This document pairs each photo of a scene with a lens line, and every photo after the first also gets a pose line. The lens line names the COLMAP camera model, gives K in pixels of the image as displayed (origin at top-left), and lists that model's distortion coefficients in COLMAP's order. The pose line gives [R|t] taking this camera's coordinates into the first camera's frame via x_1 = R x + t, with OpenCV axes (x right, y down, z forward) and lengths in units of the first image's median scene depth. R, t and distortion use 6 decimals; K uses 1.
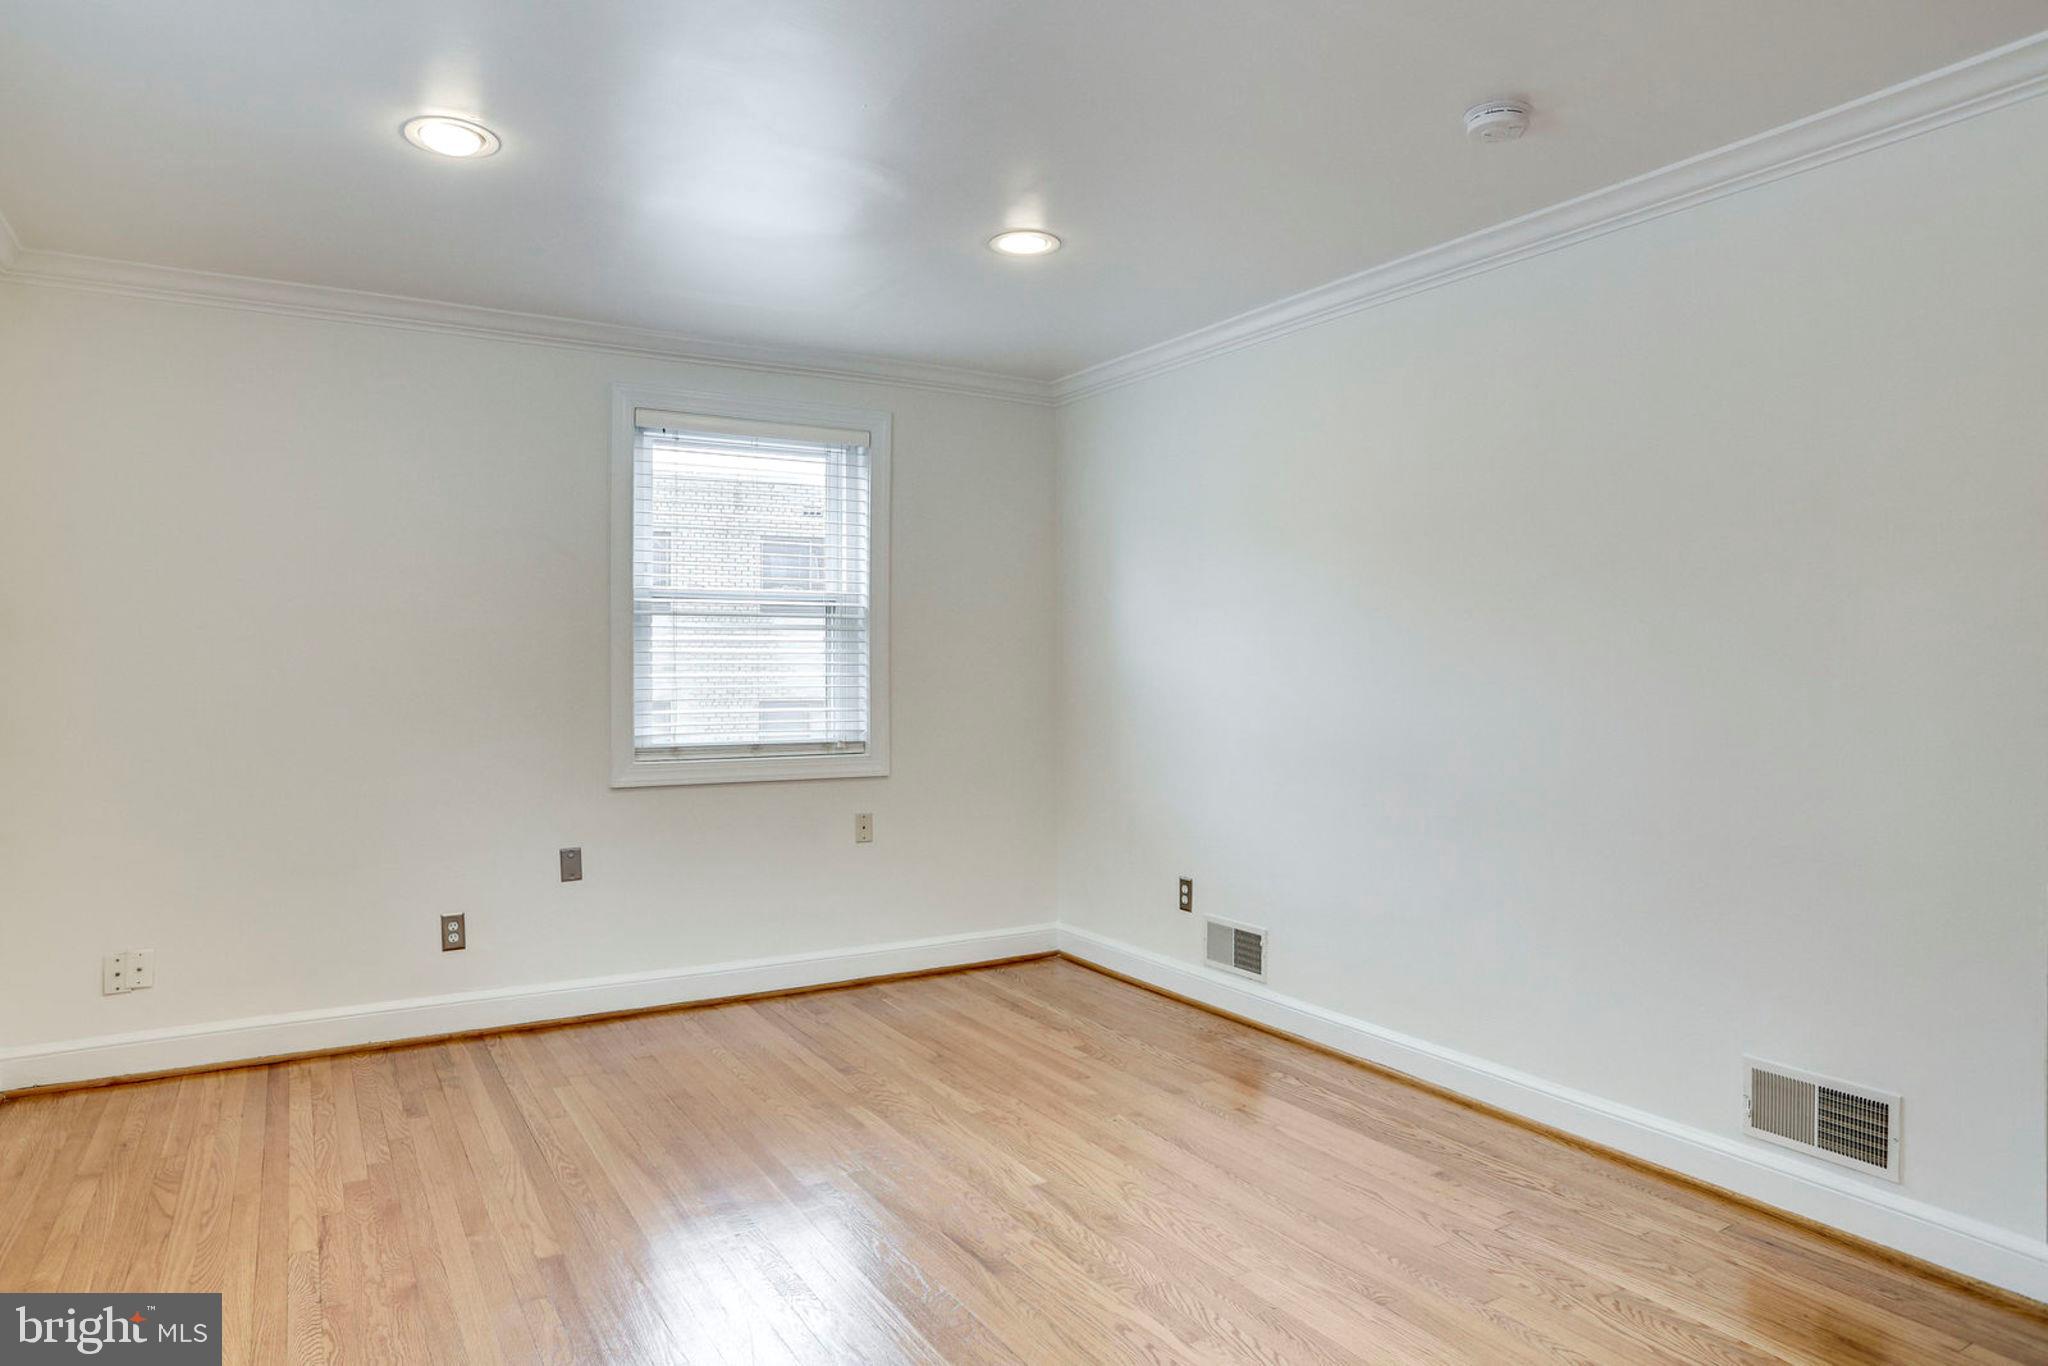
lens RADIAL K [[1239.7, 0, 1019.3], [0, 1239.7, 626.8], [0, 0, 1]] dist [-0.033604, 0.003425]
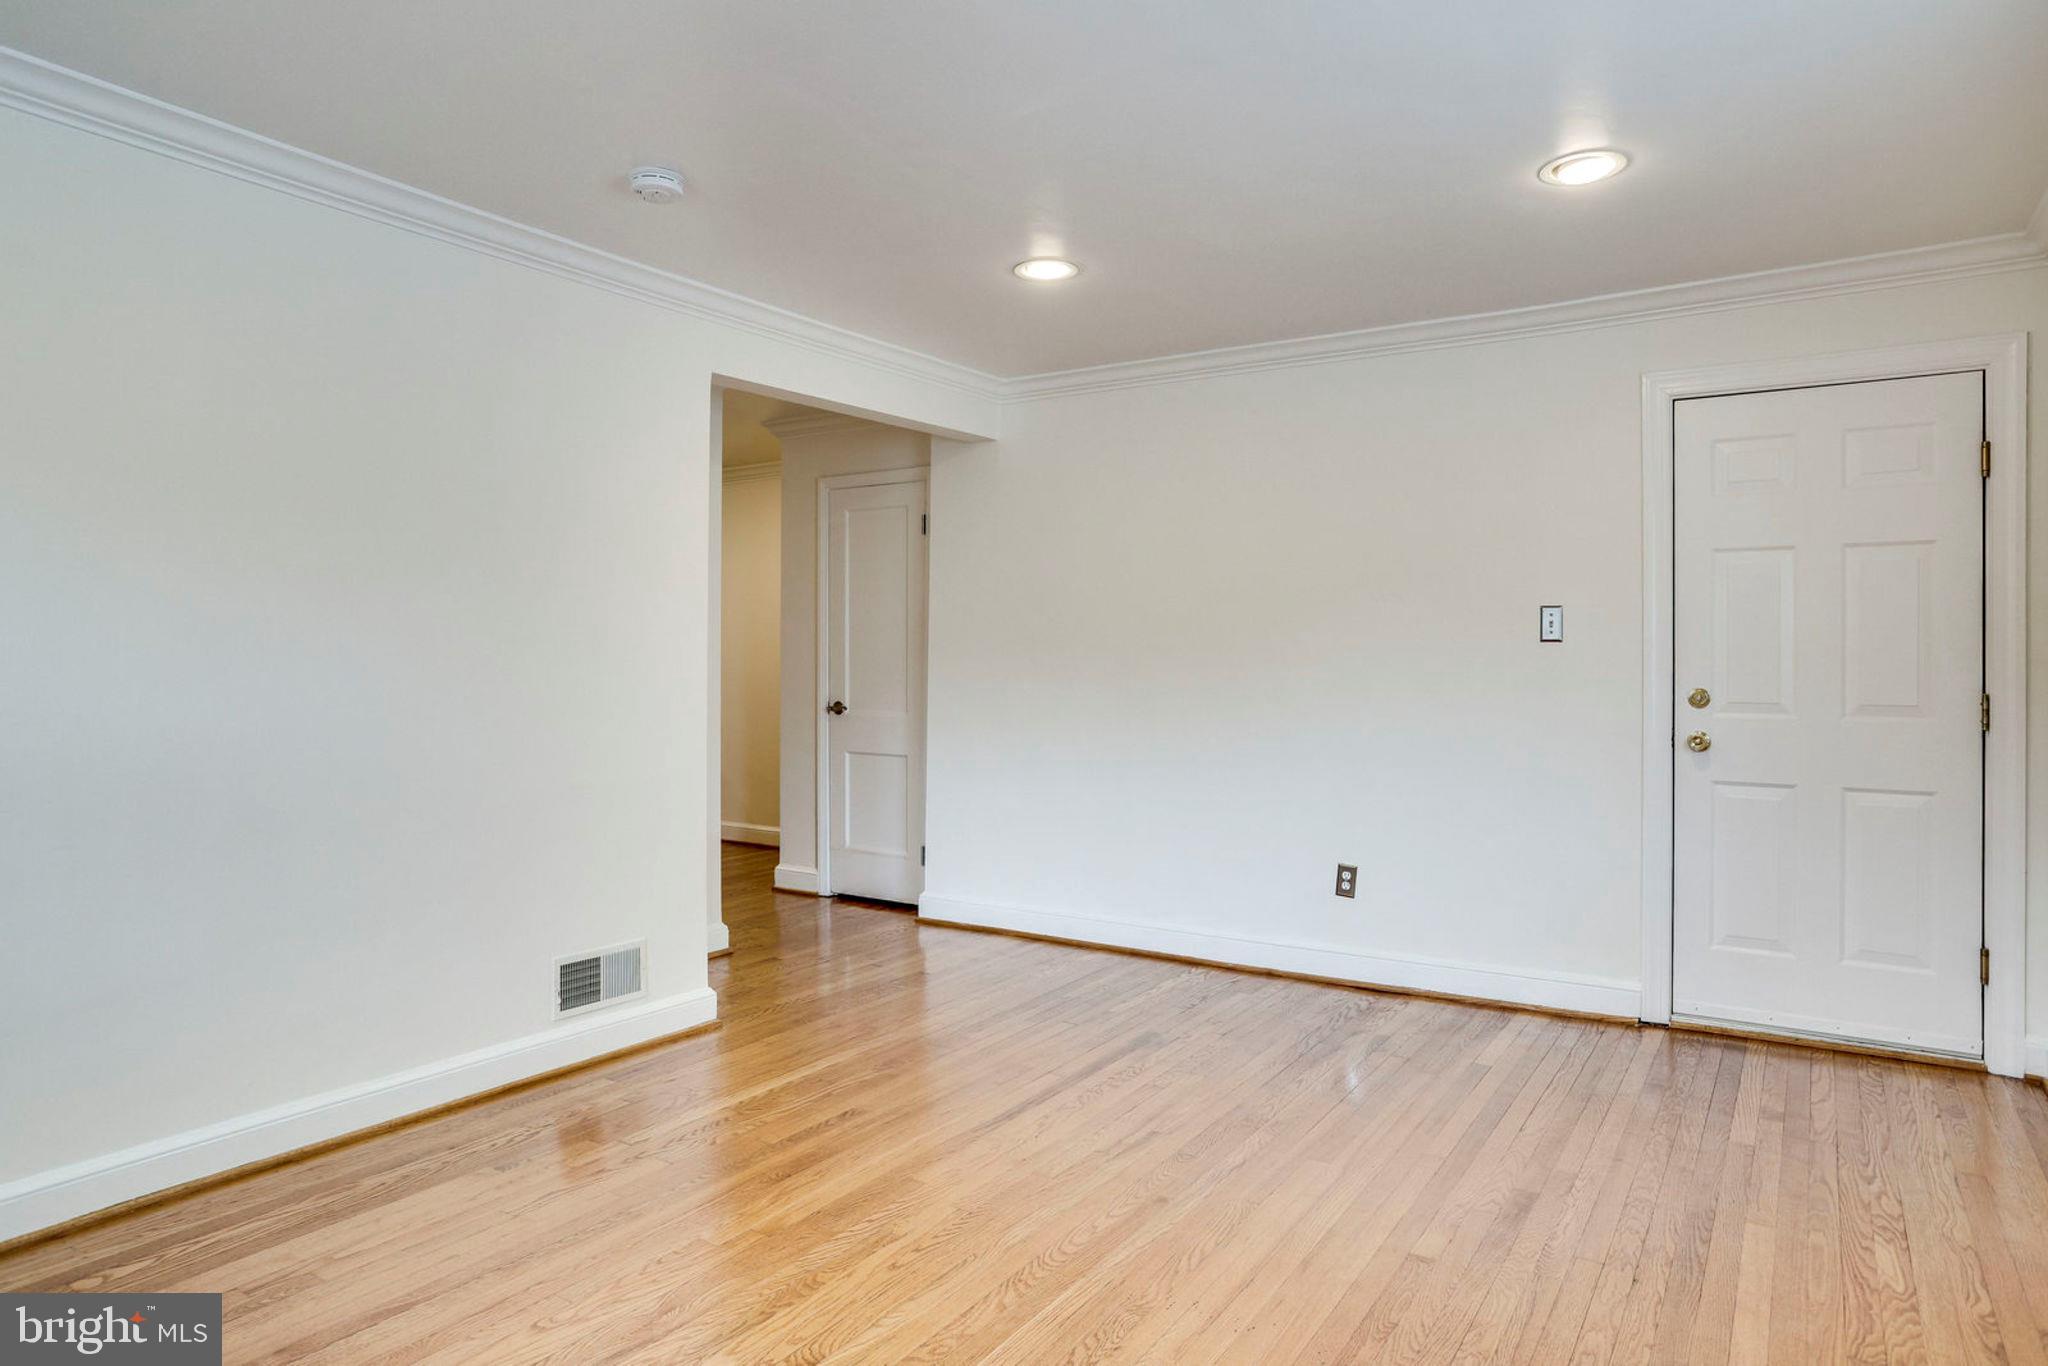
lens RADIAL K [[1217.1, 0, 1023.7], [0, 1217.1, 666.6], [0, 0, 1]] dist [-0.014969, 0.002172]
pose [[-0.436872, -0.008879, 0.899480, -0.515539], [-0.037686, 0.999254, -0.008440, 0.026298], [-0.898734, -0.037585, -0.436881, 0.770405]]
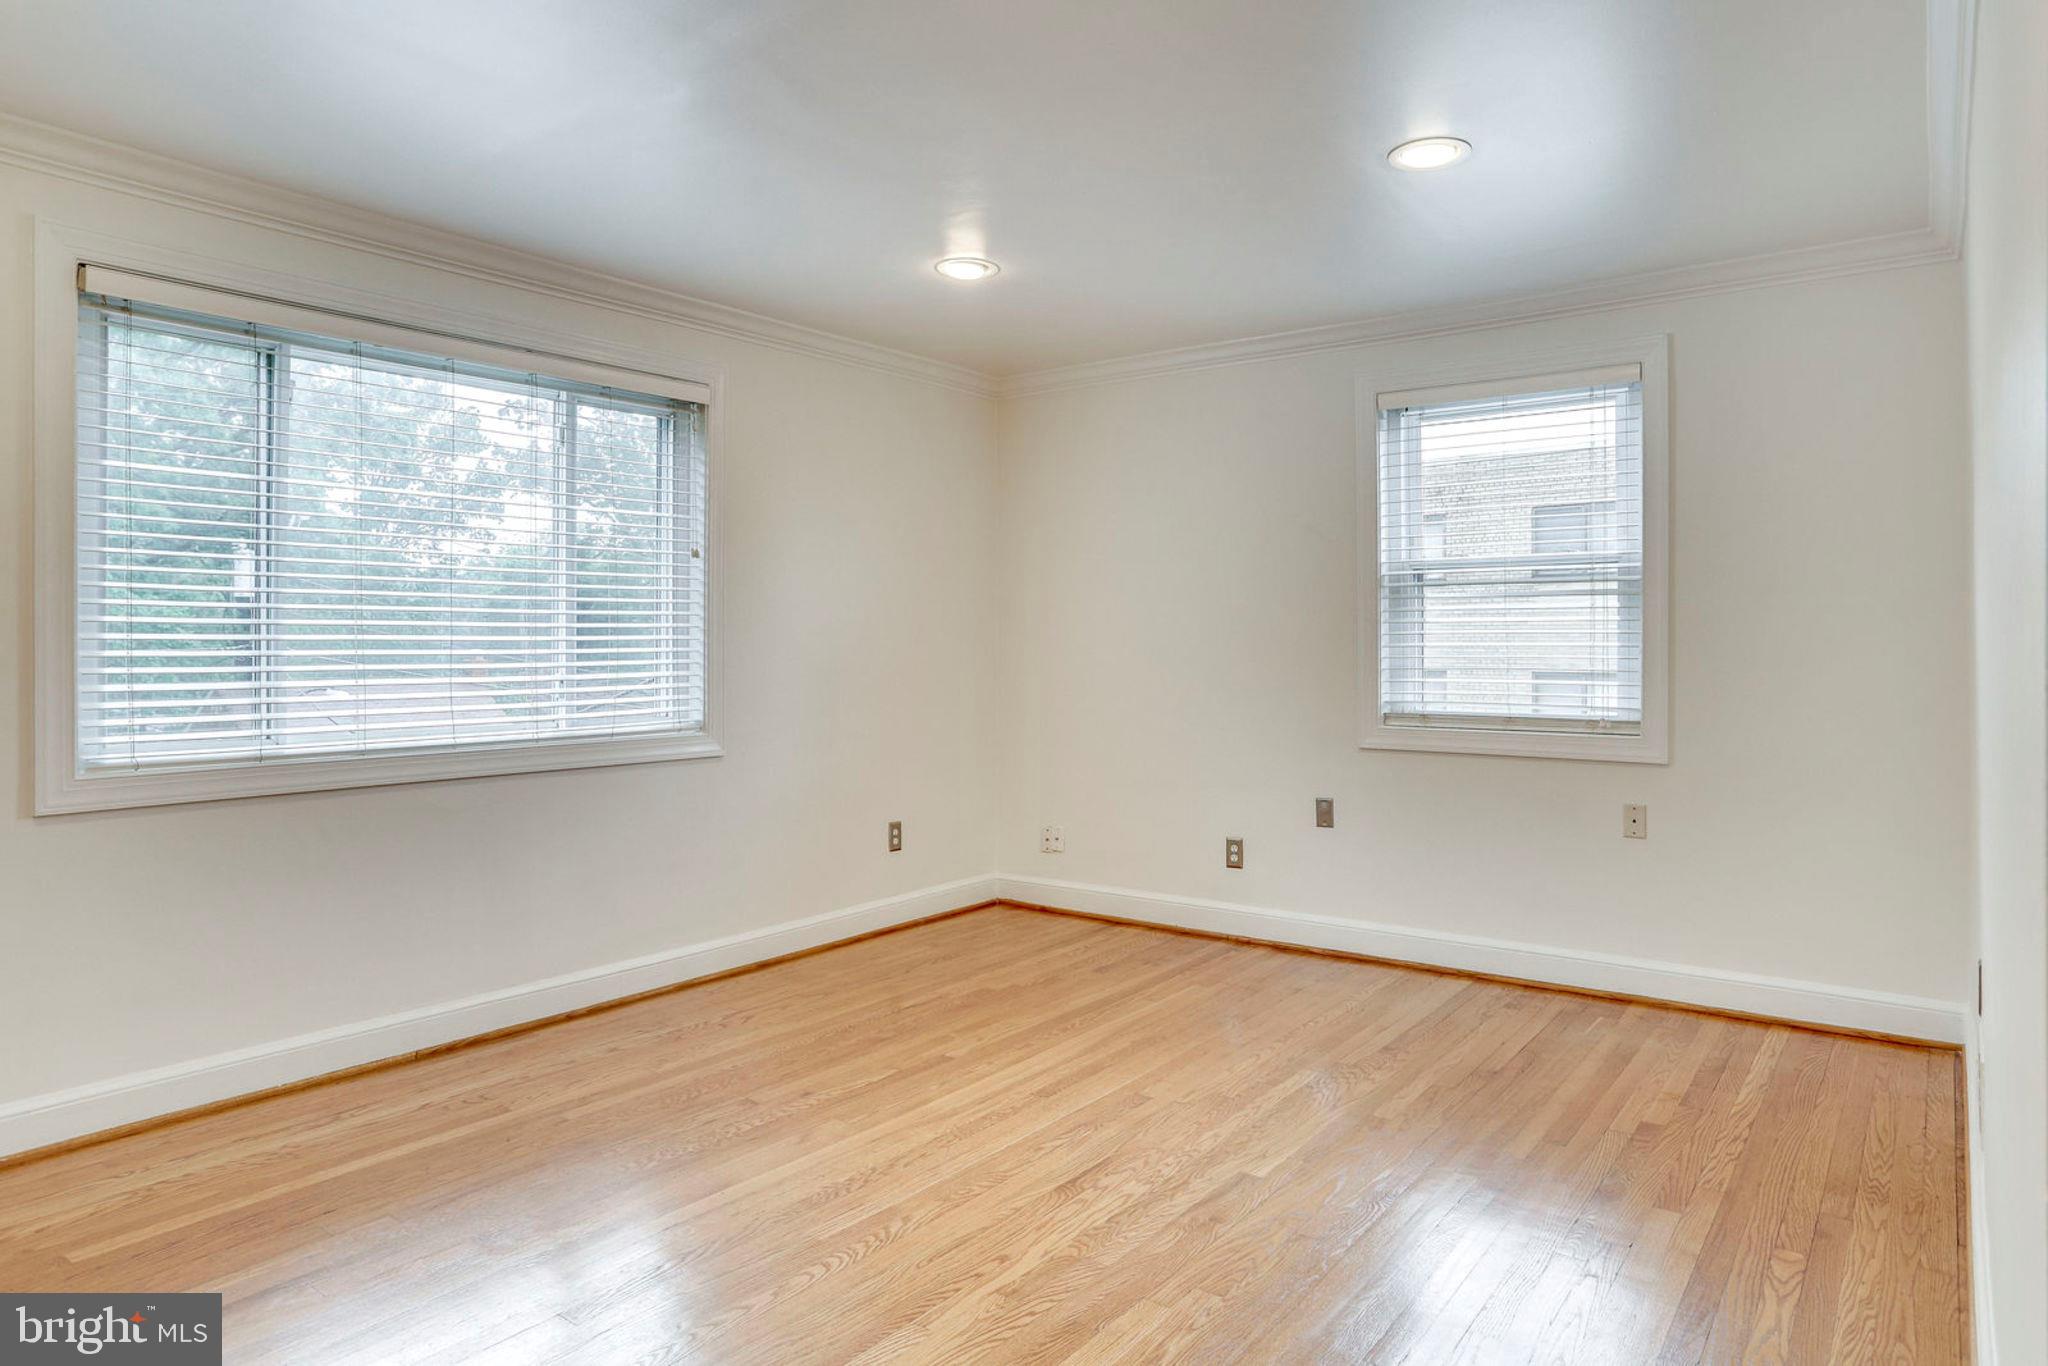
lens RADIAL K [[1213.6, 0, 1025.7], [0, 1213.6, 606.8], [0, 0, 1]] dist [-0.024473, 0.003315]
pose [[0.372028, -0.029318, -0.927758, 0.602194], [0.038842, 0.999117, -0.015998, 0.012019], [0.927408, -0.030085, 0.372838, 0.358037]]
